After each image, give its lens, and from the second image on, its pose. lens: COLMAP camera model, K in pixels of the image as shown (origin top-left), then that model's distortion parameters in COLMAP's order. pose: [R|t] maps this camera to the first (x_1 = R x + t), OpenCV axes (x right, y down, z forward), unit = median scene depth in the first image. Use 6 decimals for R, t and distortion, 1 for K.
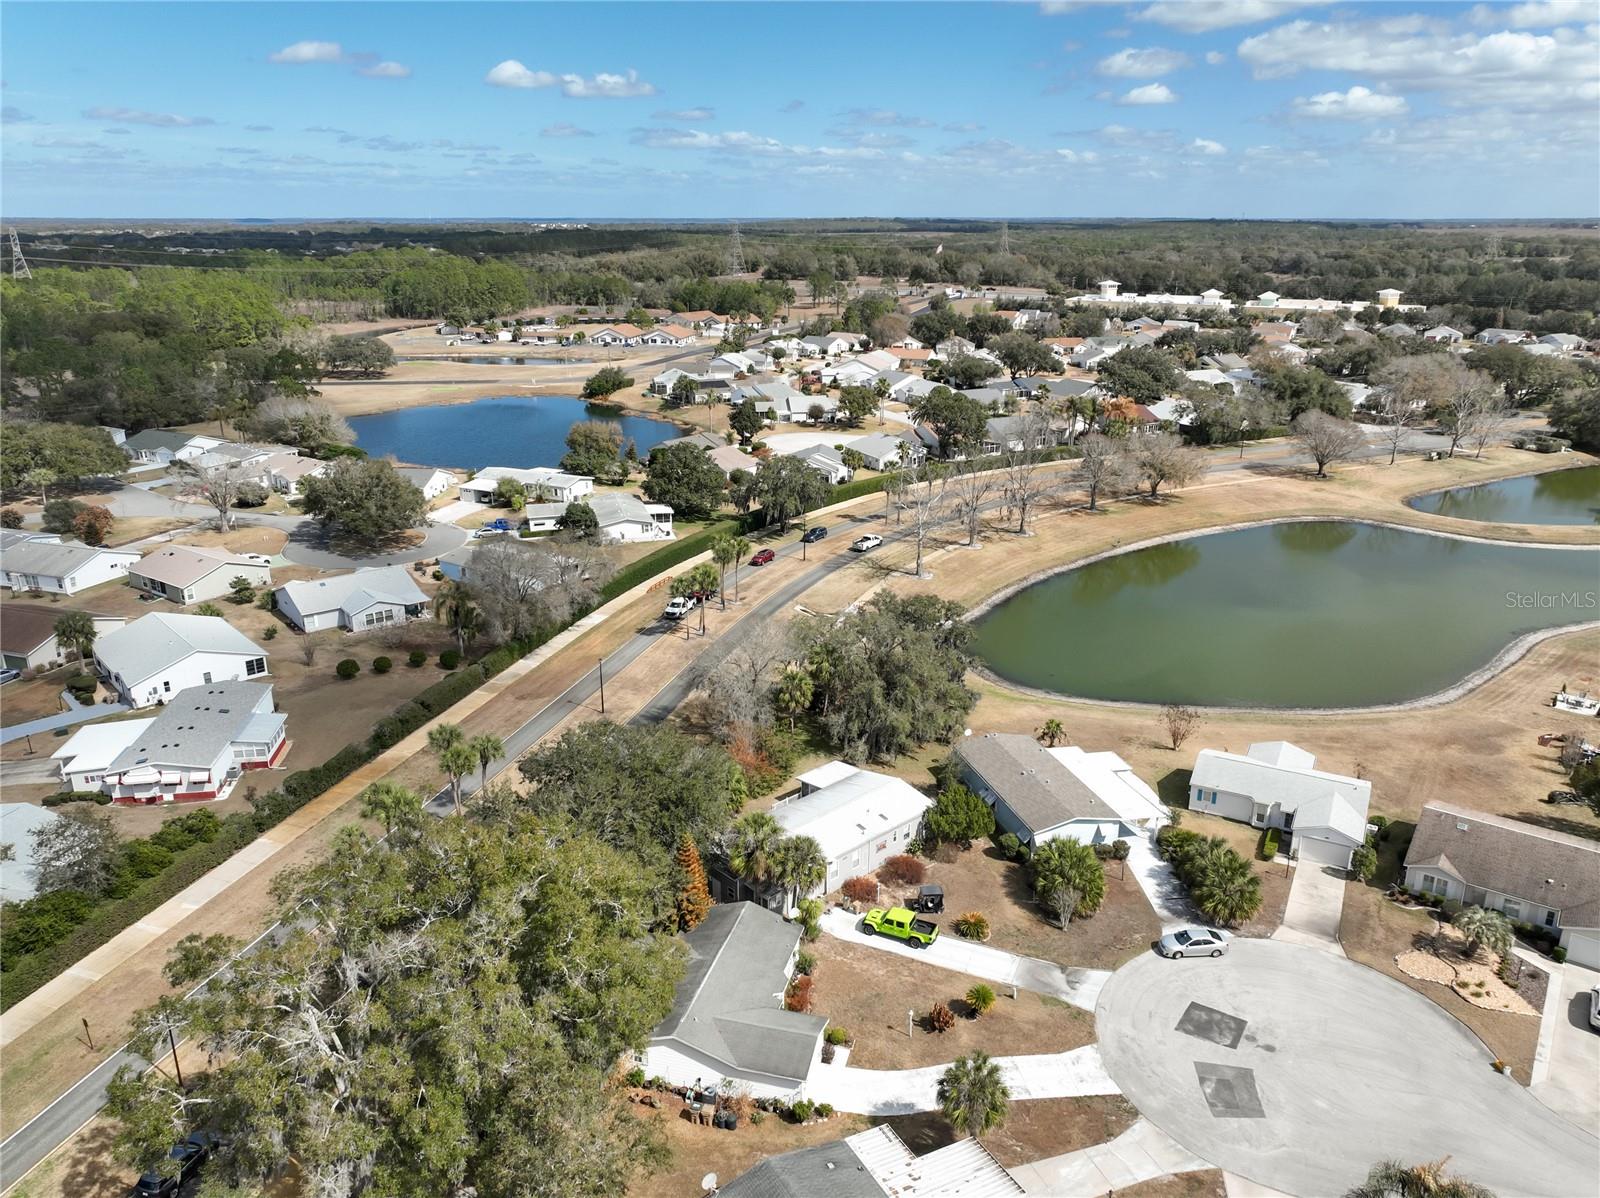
lens RADIAL K [[1144.5, 0, 810.7], [0, 1144.5, 599.7], [0, 0, 1]] dist [-0.001617, 0.005228]
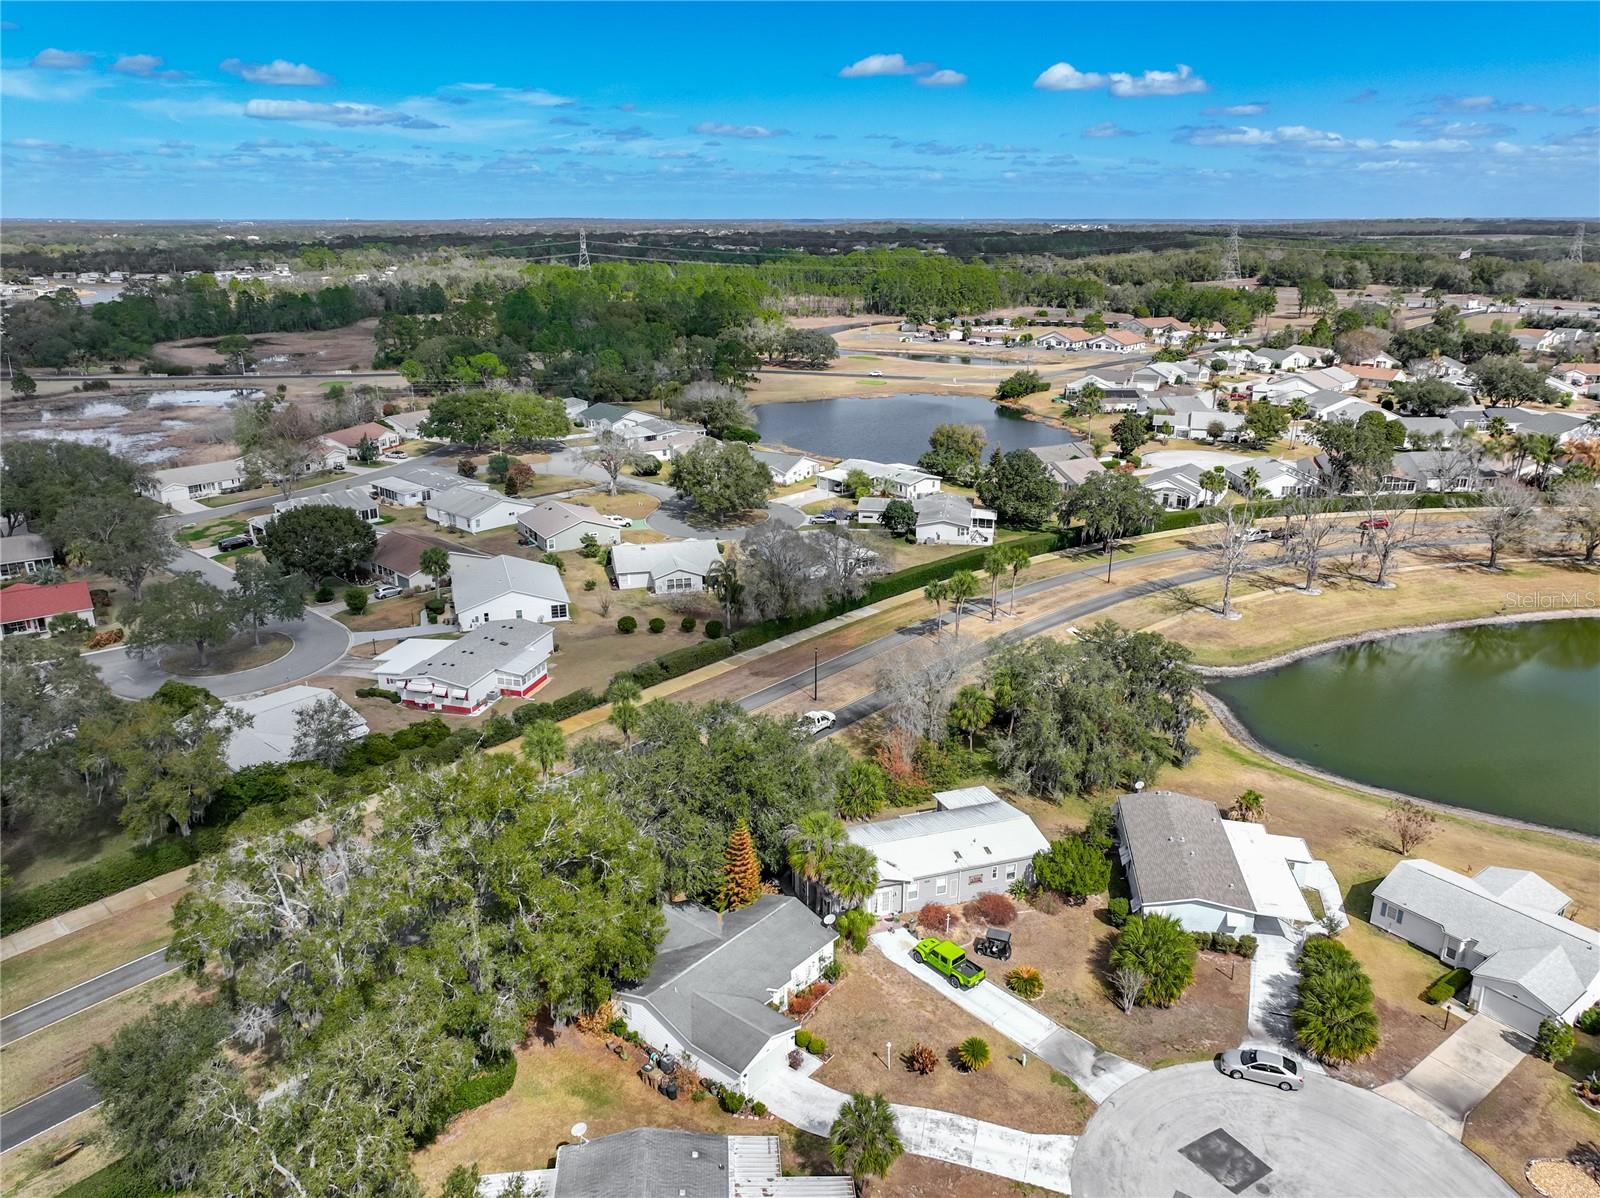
lens RADIAL K [[1144.5, 0, 810.7], [0, 1144.5, 599.7], [0, 0, 1]] dist [-0.001617, 0.005228]
pose [[0.908183, 0.132045, -0.397199, 0.161848], [-0.132336, 0.990842, 0.026813, -0.014215], [0.397102, 0.028213, 0.917341, 0.030356]]
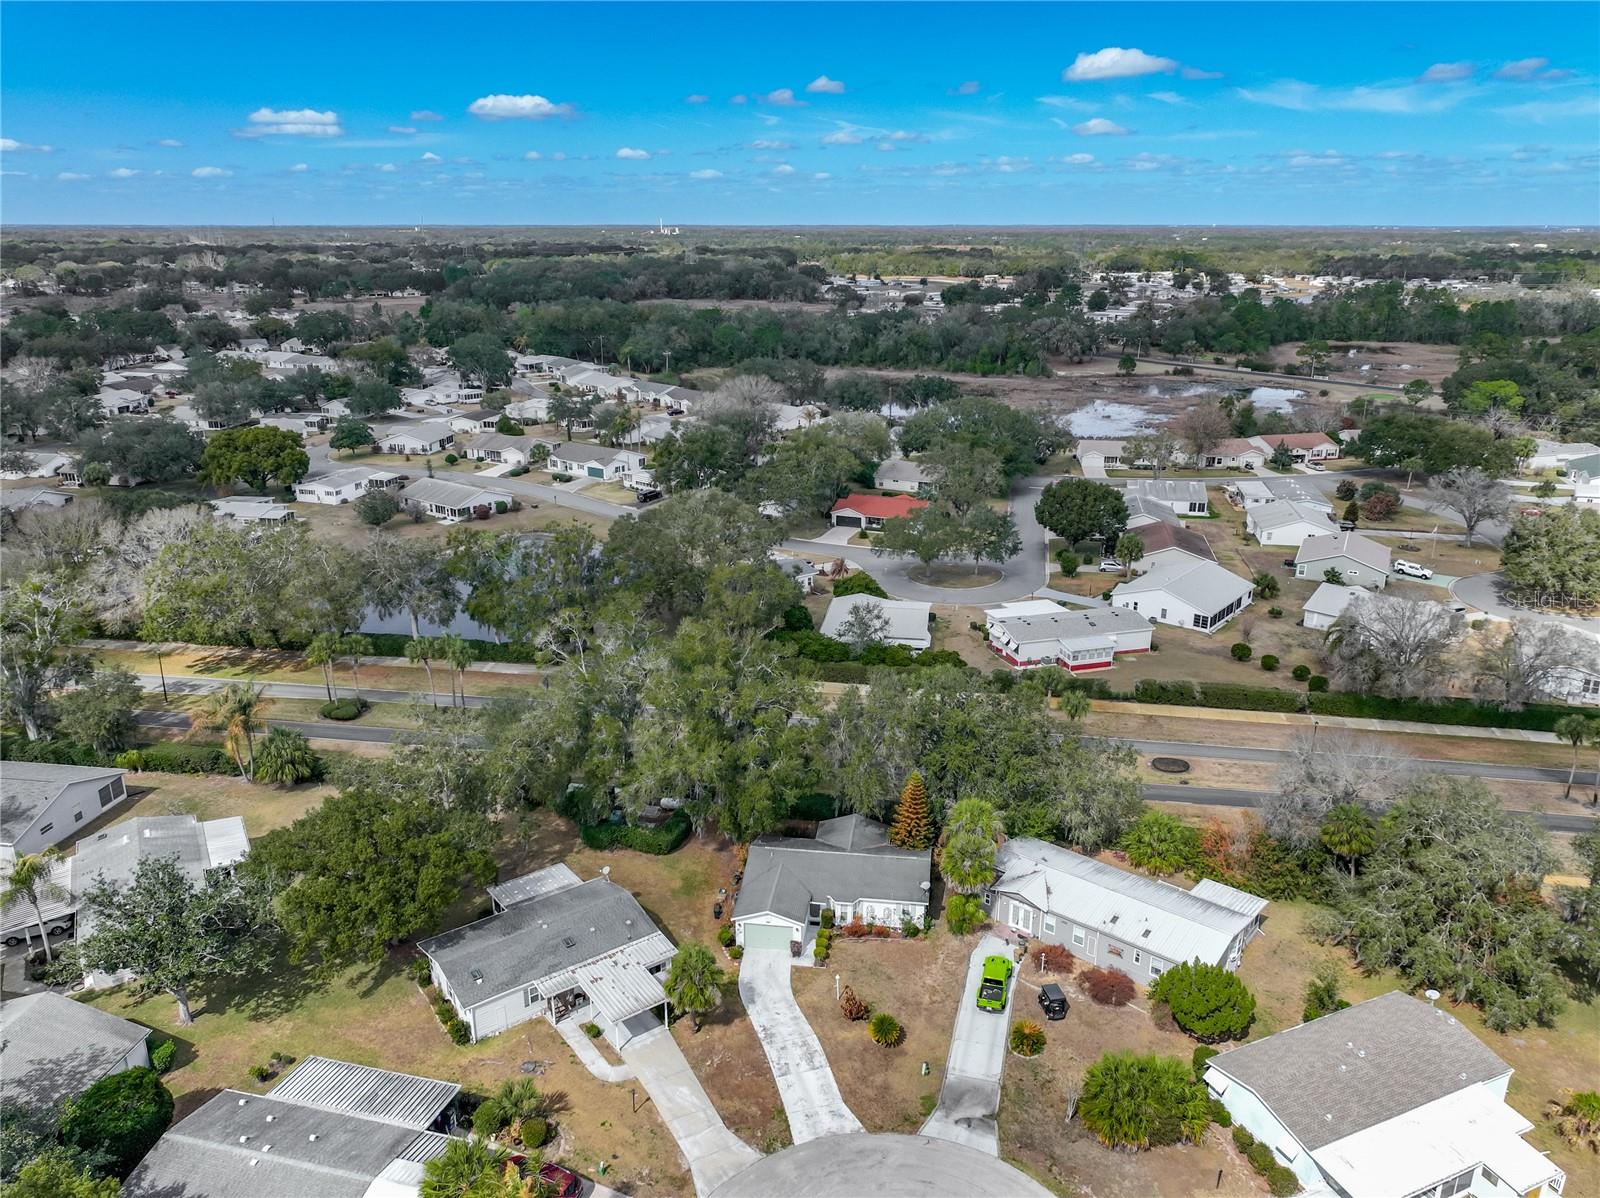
lens RADIAL K [[1144.5, 0, 810.7], [0, 1144.5, 599.7], [0, 0, 1]] dist [-0.001617, 0.005228]
pose [[0.131152, 0.310462, -0.941495, 0.447721], [-0.317006, 0.912969, 0.256896, -0.108957], [0.939312, 0.264767, 0.218156, 0.283827]]
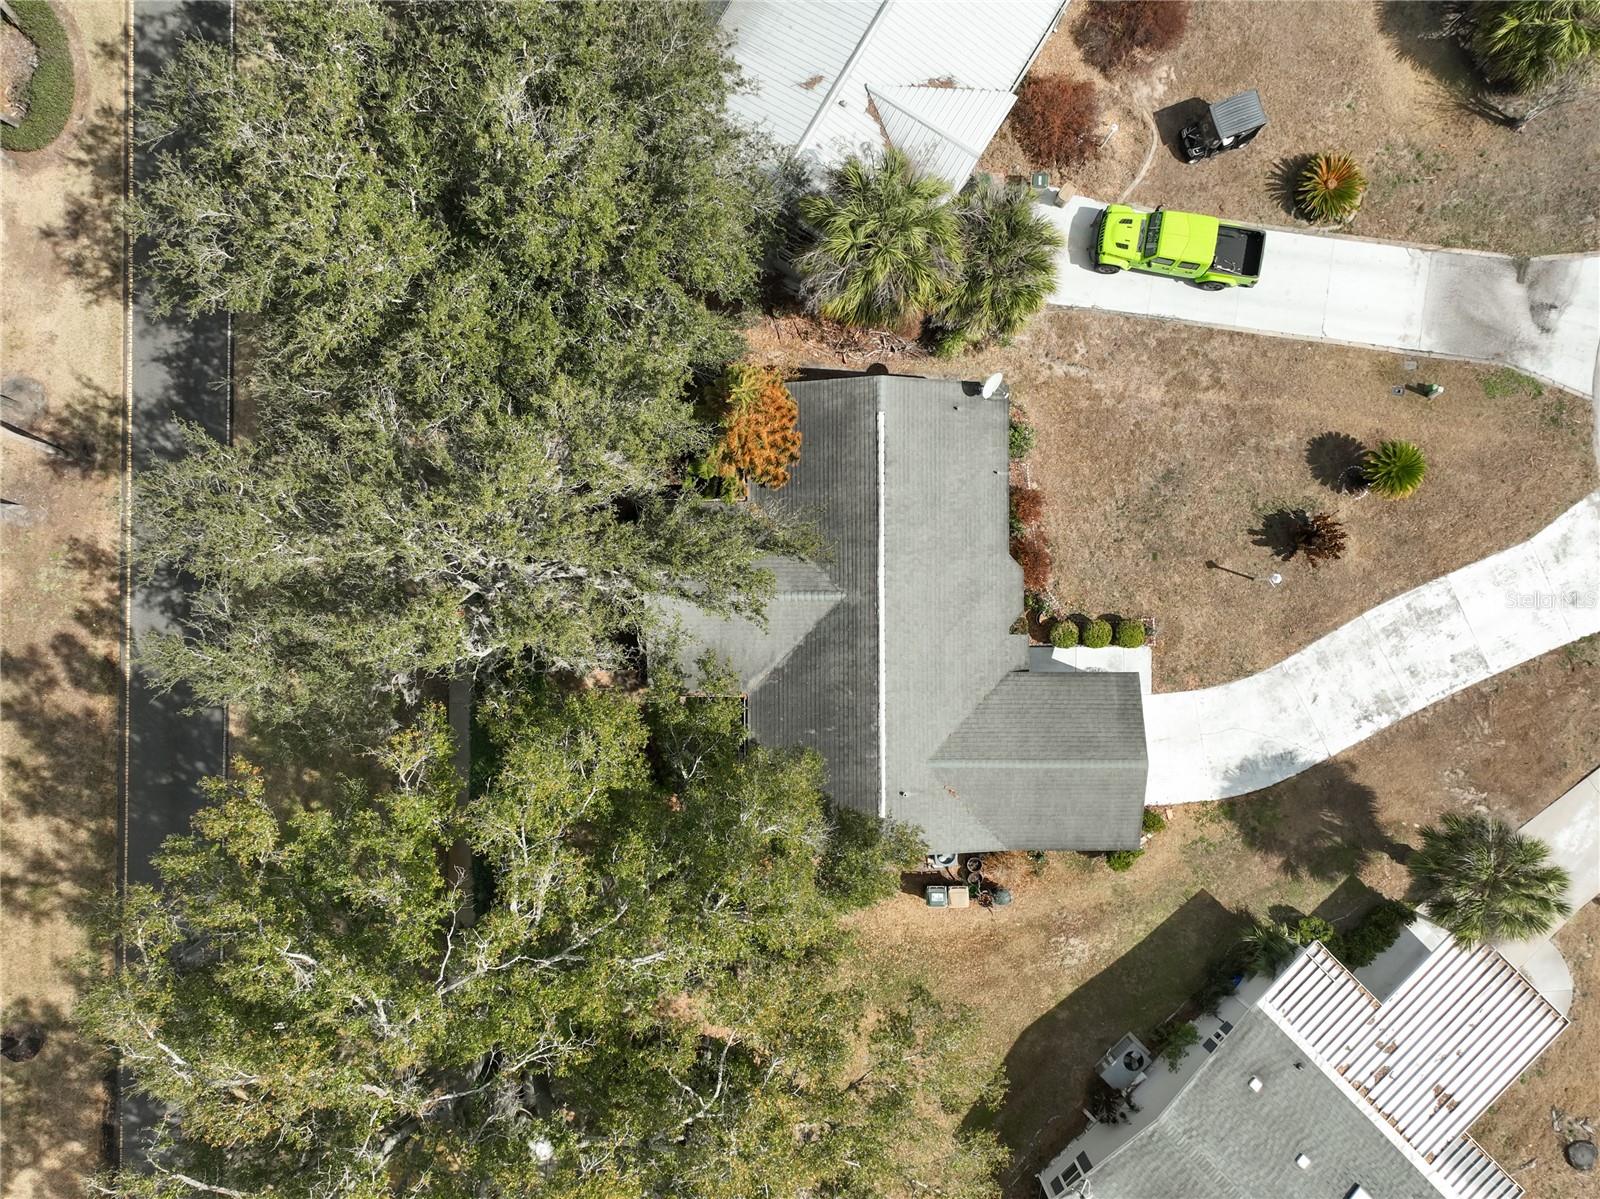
lens RADIAL K [[1117.1, 0, 807.7], [0, 1117.1, 608.4], [0, 0, 1]] dist [0.027190, 0.002822]
pose [[0.965644, -0.259618, -0.011410, -0.048520], [0.089966, 0.292791, 0.951935, -0.055316], [-0.243798, -0.920256, 0.306089, 0.394253]]
